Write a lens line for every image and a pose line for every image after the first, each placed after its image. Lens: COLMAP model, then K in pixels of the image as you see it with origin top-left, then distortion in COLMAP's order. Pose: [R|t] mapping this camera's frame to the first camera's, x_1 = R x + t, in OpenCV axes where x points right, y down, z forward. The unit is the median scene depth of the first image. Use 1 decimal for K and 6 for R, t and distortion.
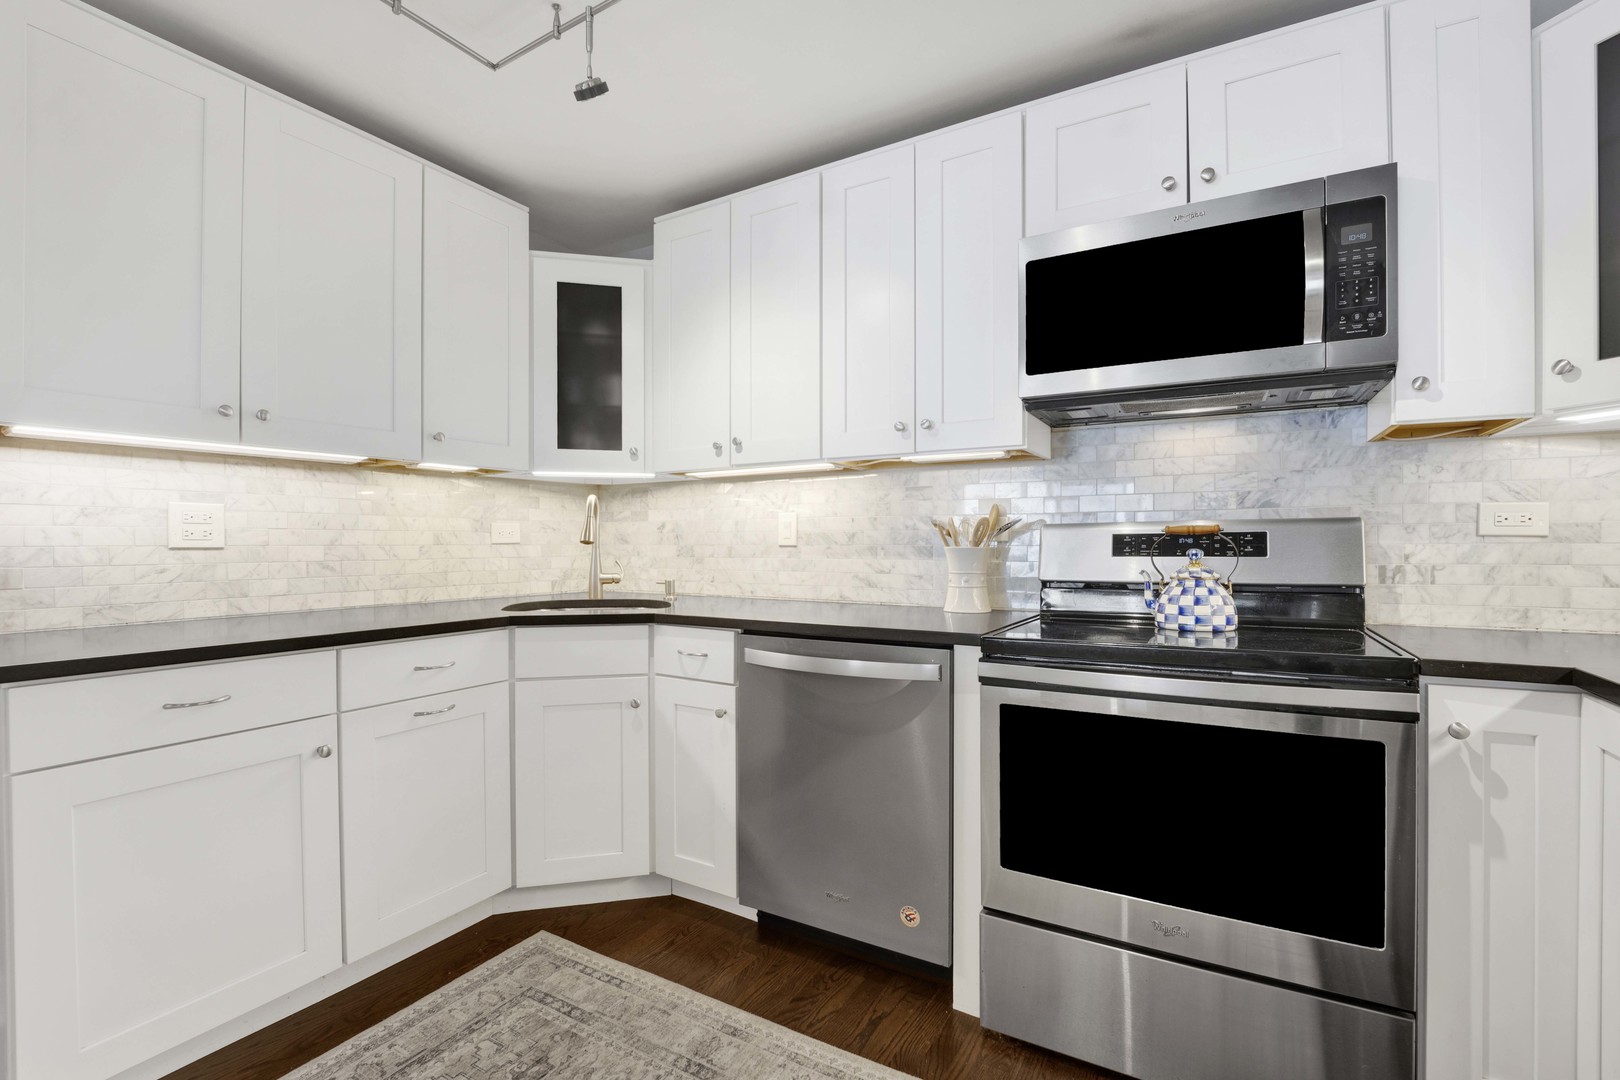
lens RADIAL K [[687.0, 0, 816.6], [0, 687.0, 543.4], [0, 0, 1]] dist [-0.022531, -0.001896]
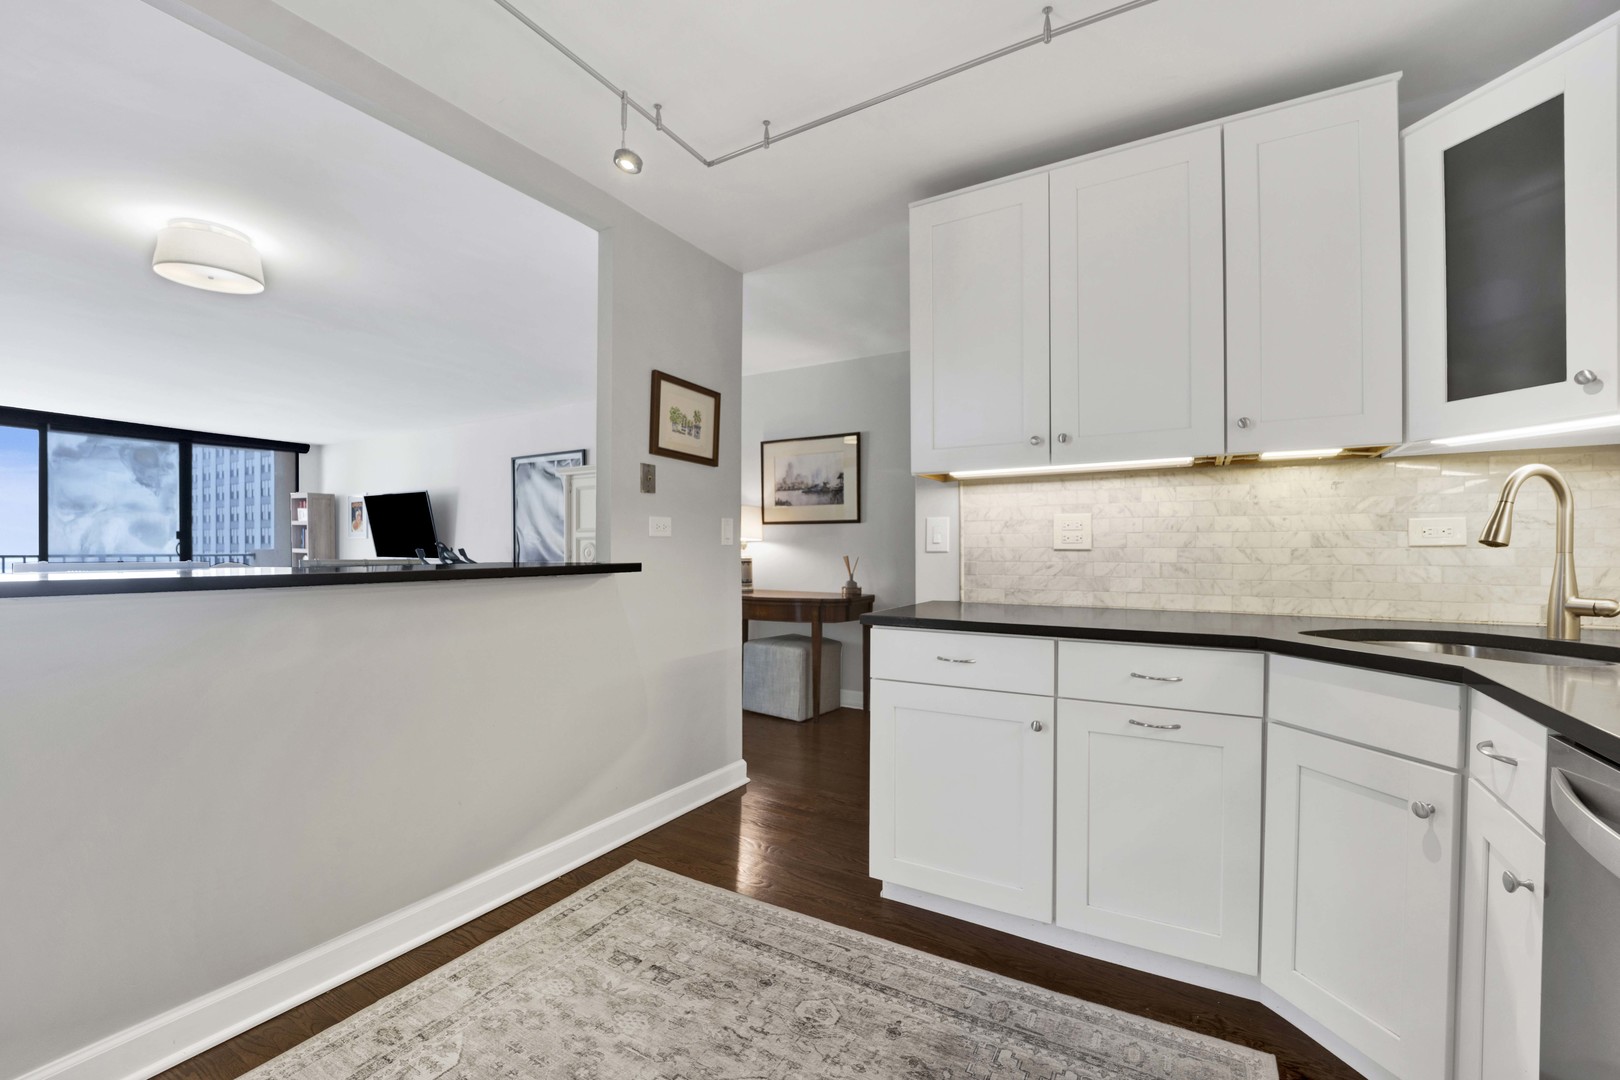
lens RADIAL K [[687.0, 0, 802.3], [0, 687.0, 550.4], [0, 0, 1]] dist [-0.022531, -0.001896]
pose [[-0.002972, 0.004979, -0.999983, 0.322034], [-0.000191, 0.999988, 0.004980, 0.001819], [0.999996, 0.000206, -0.002971, 0.447890]]
